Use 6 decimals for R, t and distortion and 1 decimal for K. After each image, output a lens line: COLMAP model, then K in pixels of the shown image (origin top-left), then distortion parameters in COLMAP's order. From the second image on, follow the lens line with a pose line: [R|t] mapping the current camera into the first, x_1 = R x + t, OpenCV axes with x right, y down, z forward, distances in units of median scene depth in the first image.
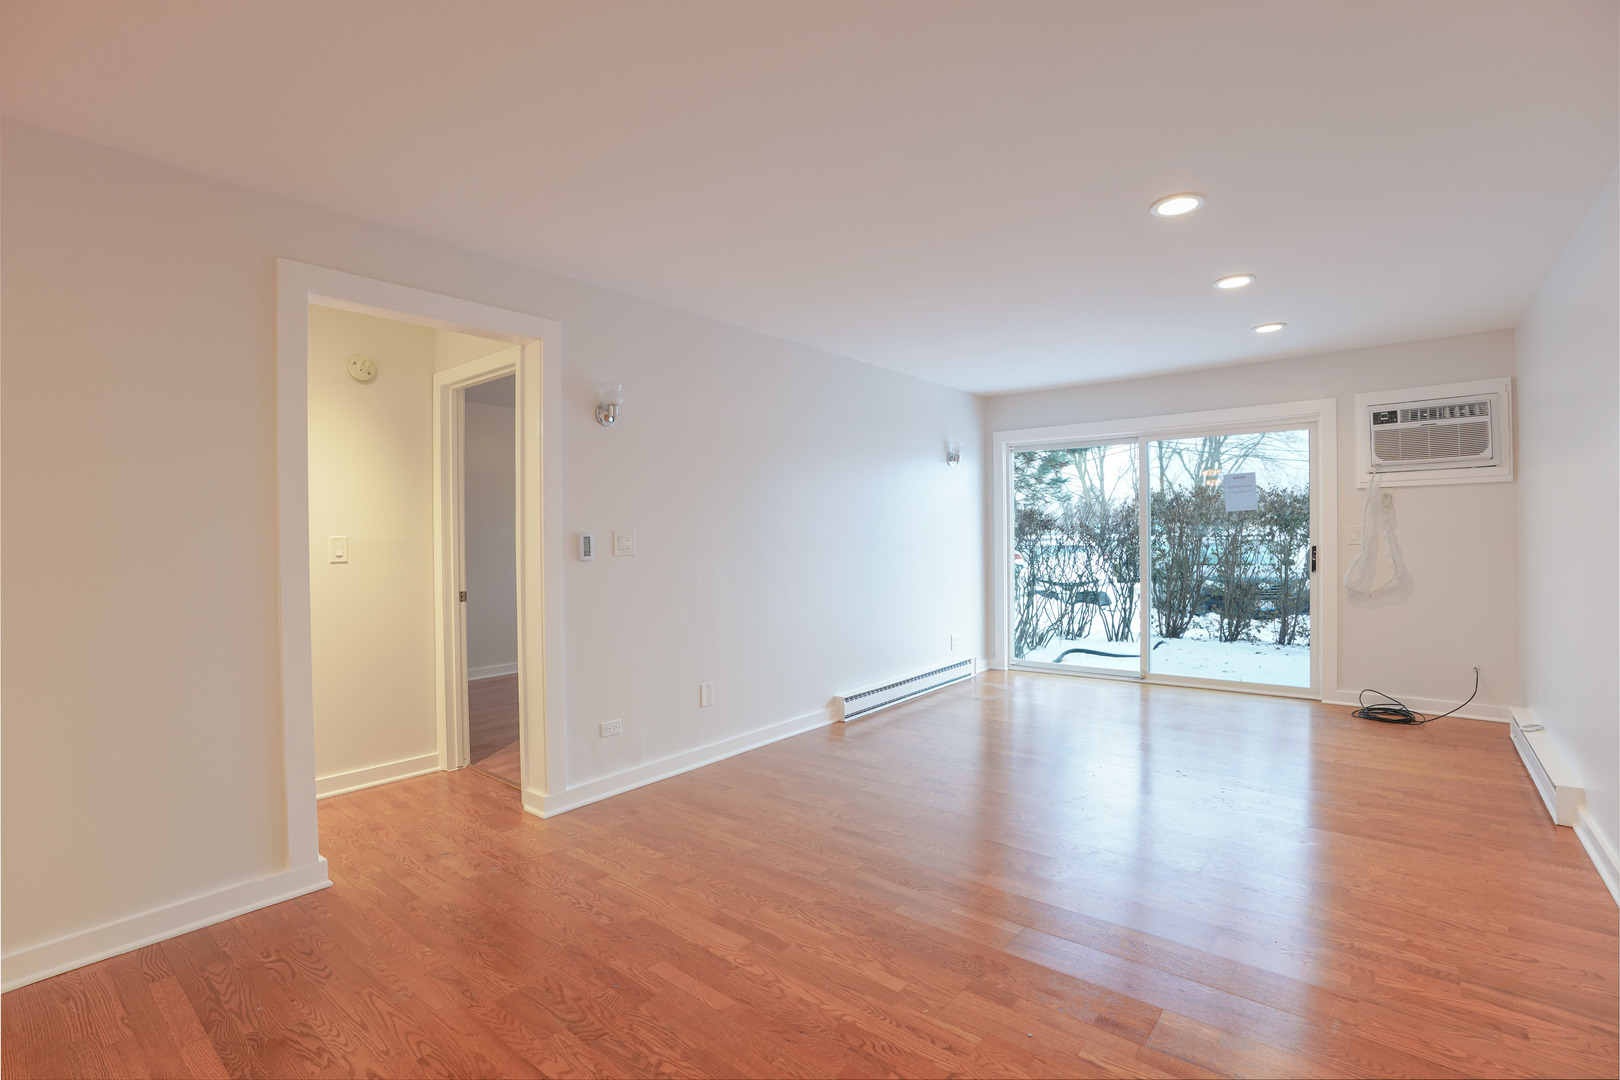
lens RADIAL K [[747.6, 0, 810.0], [0, 747.6, 540.0], [0, 0, 1]] dist [-0.075726, 0.020304]
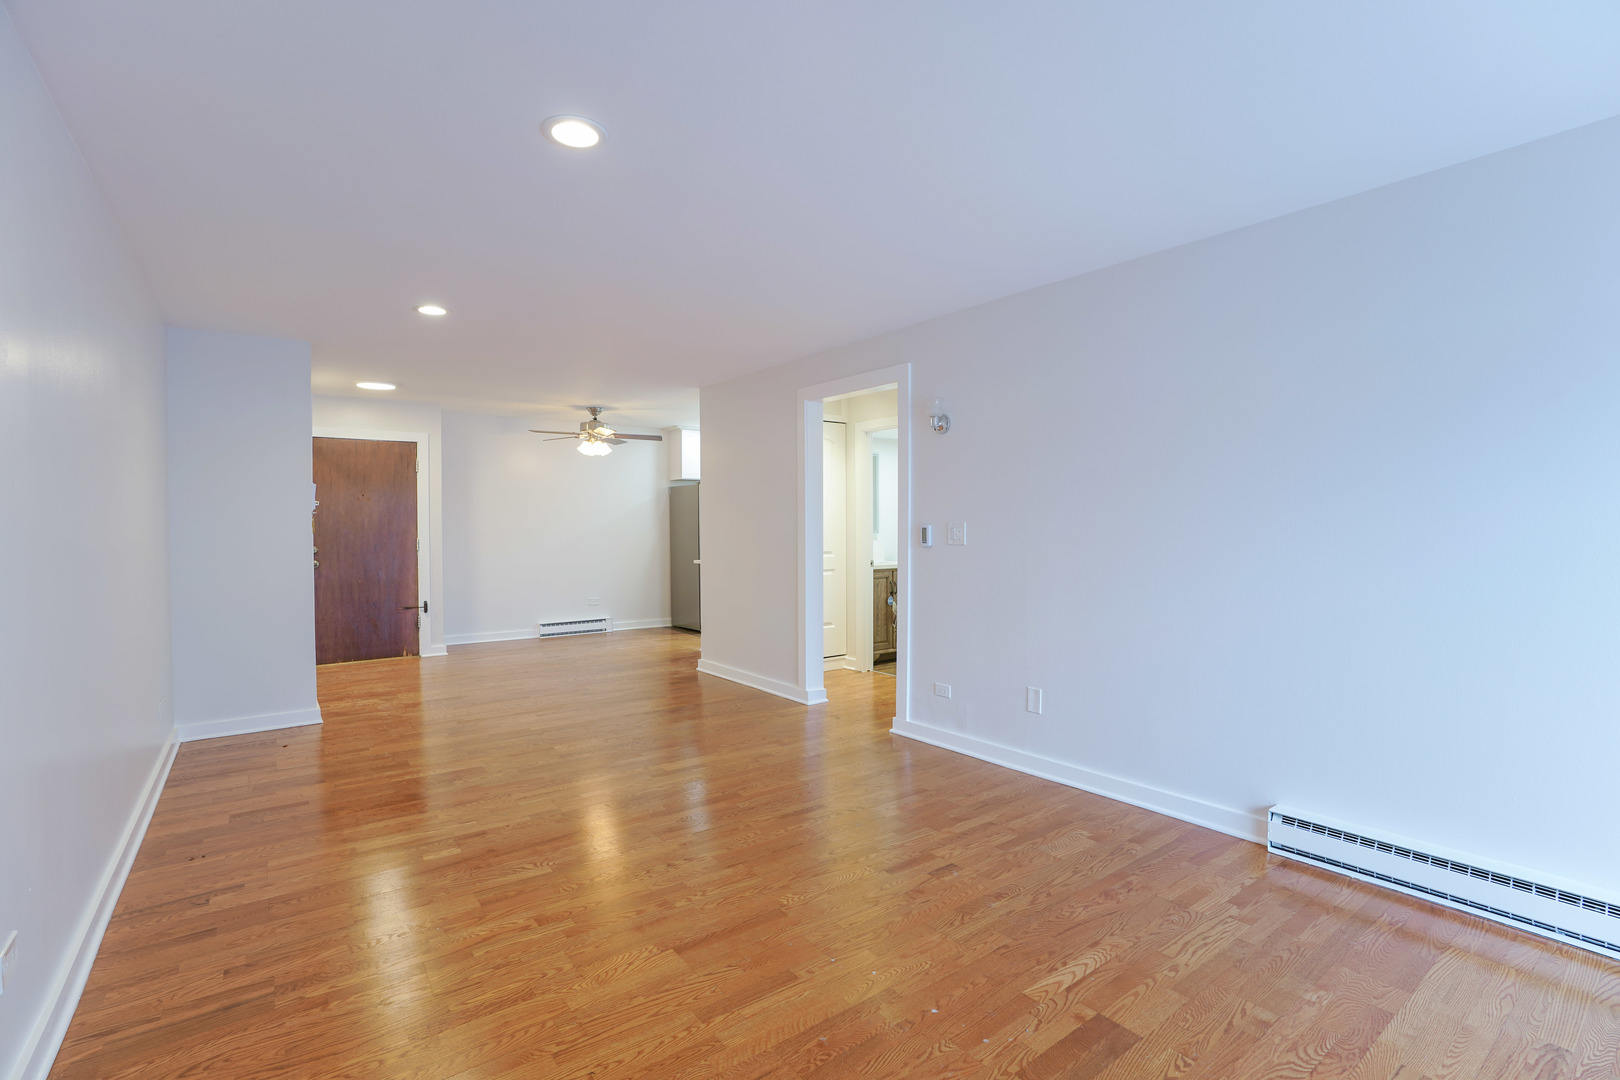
lens RADIAL K [[747.6, 0, 810.0], [0, 747.6, 540.0], [0, 0, 1]] dist [-0.075726, 0.020304]
pose [[-0.240564, 0.034880, -0.970006, 0.957565], [0.001312, 0.999365, 0.035610, -0.029142], [0.970632, 0.007294, -0.240457, 1.115683]]
